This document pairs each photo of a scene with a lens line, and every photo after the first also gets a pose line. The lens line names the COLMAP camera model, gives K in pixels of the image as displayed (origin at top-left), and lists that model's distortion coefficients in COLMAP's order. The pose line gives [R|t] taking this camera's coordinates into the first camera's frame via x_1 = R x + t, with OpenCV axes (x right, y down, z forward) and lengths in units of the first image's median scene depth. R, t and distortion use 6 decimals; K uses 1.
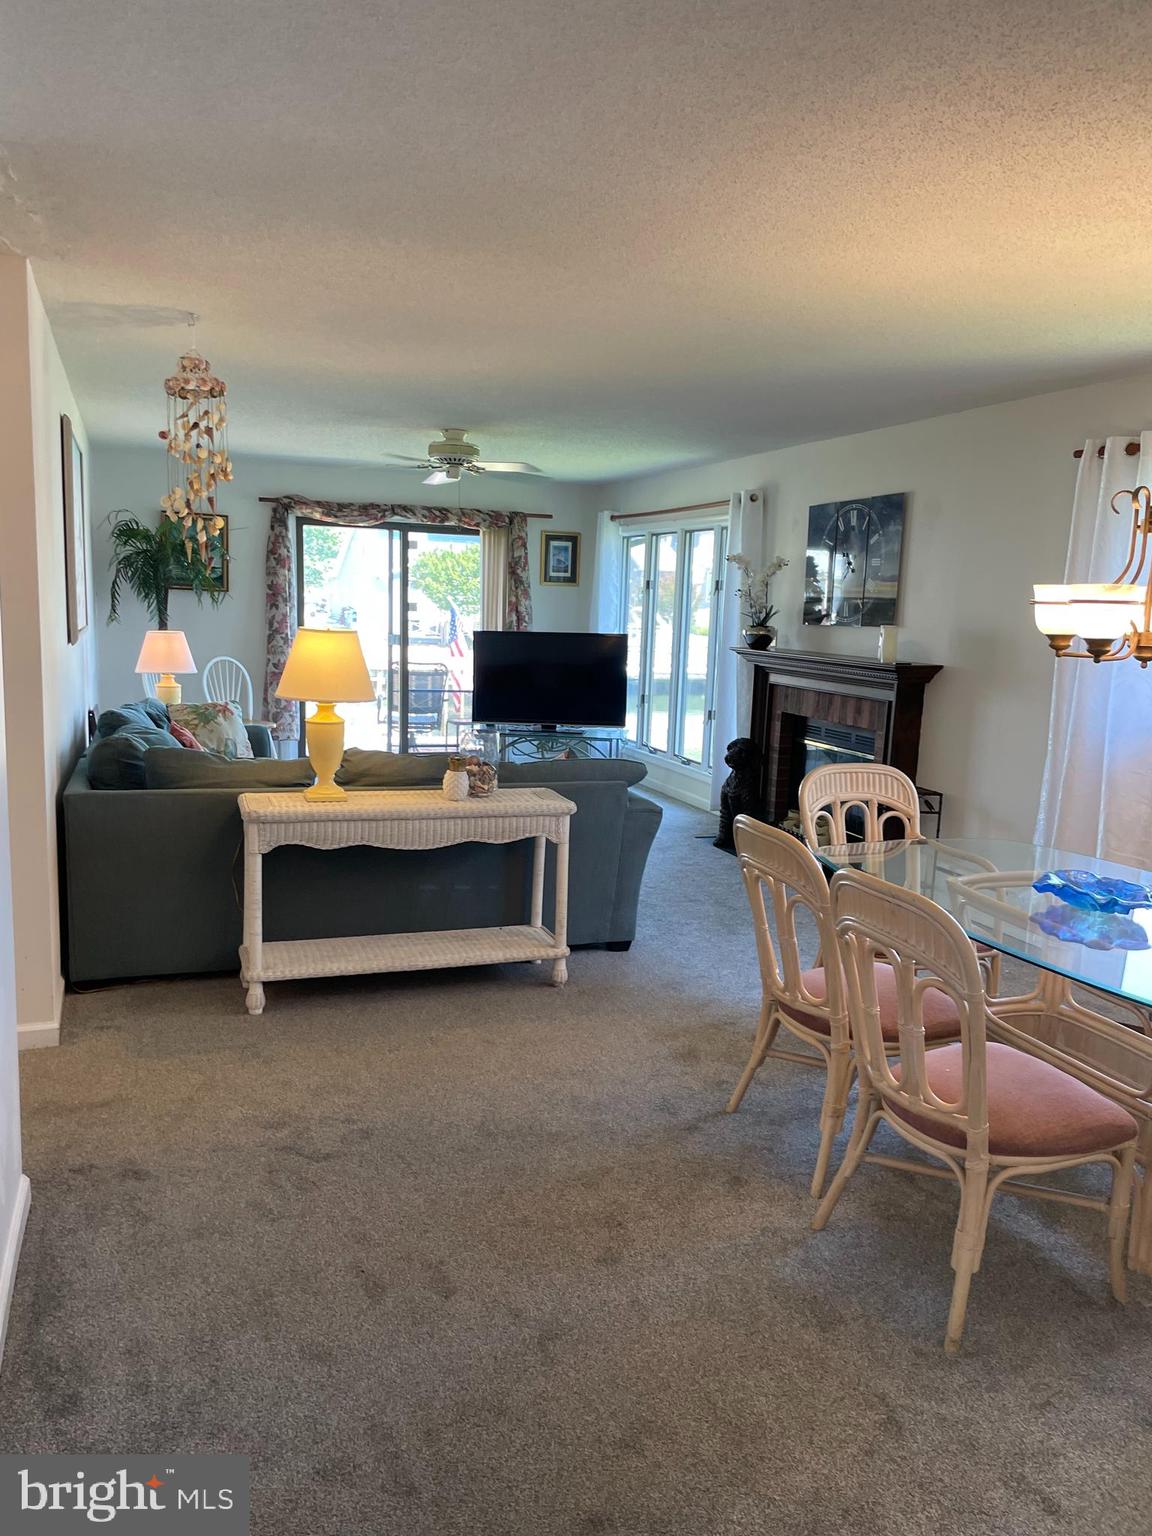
lens RADIAL K [[1183.7, 0, 573.8], [0, 1183.7, 781.3], [0, 0, 1]] dist [0.082996, -0.101547]
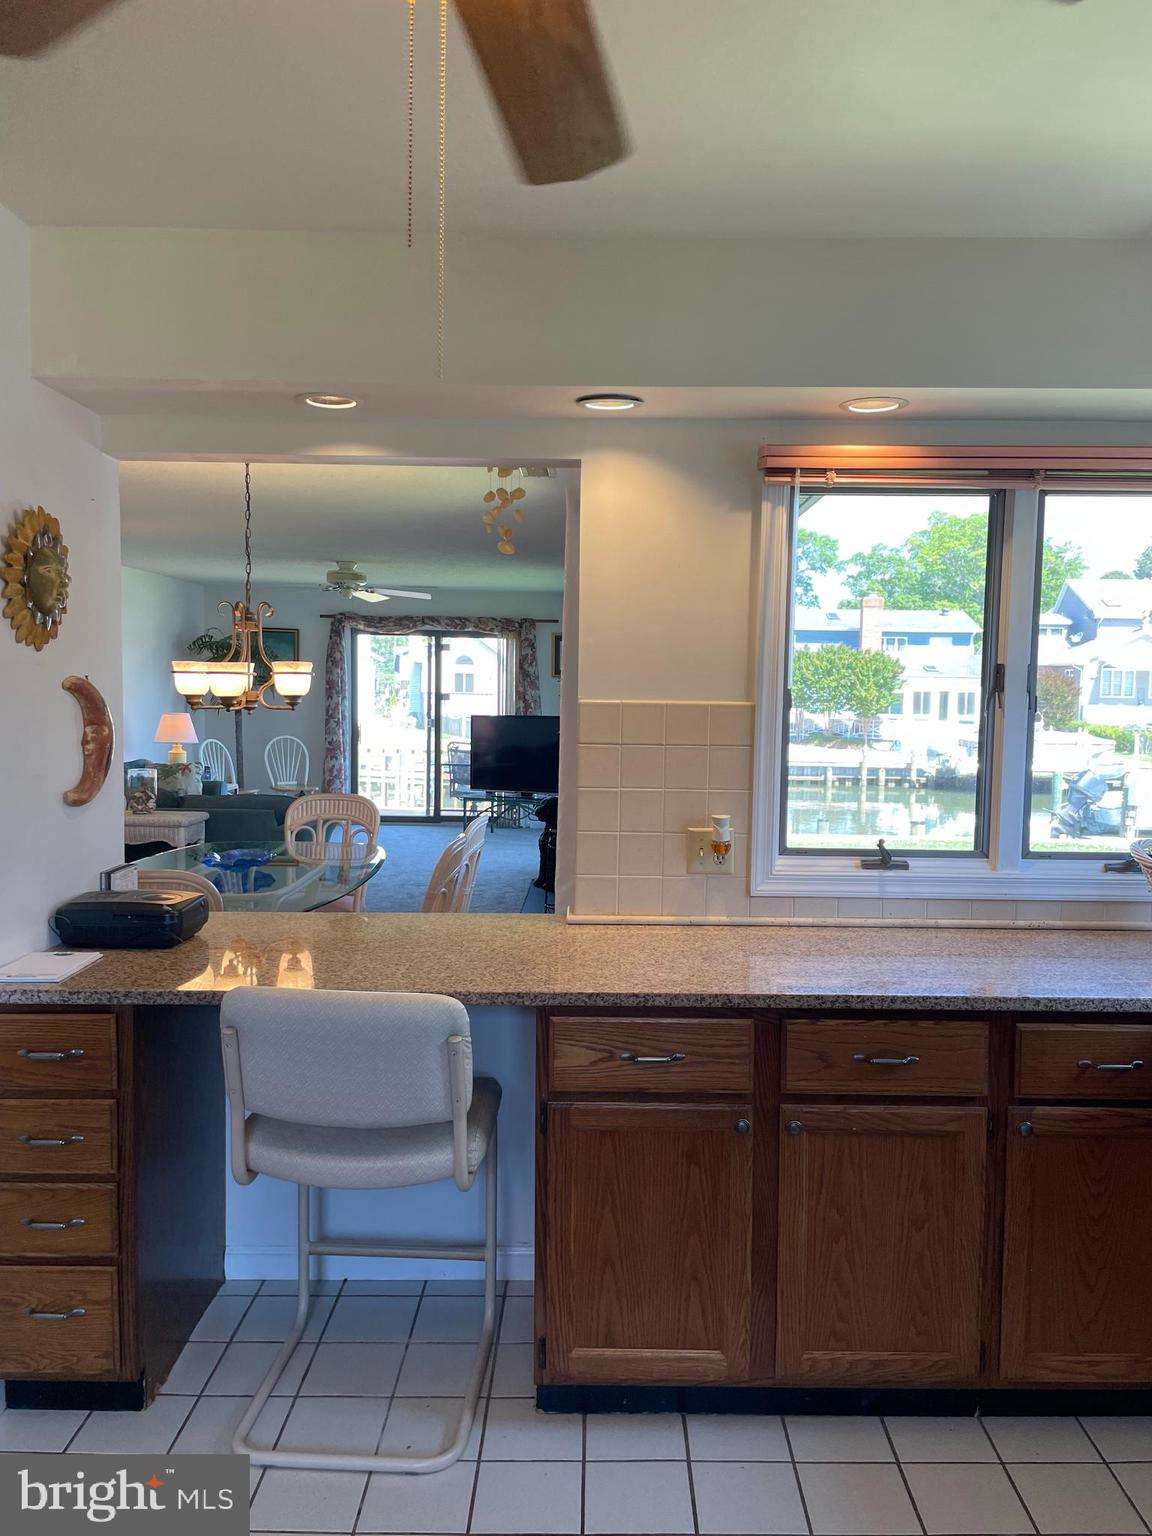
lens RADIAL K [[1183.7, 0, 583.2], [0, 1183.7, 767.8], [0, 0, 1]] dist [0.082996, -0.101547]
pose [[0.935251, 0.009648, -0.353853, 0.443605], [-0.043779, 0.995107, -0.088580, 0.029495], [0.351267, 0.098336, 0.931097, -0.088807]]
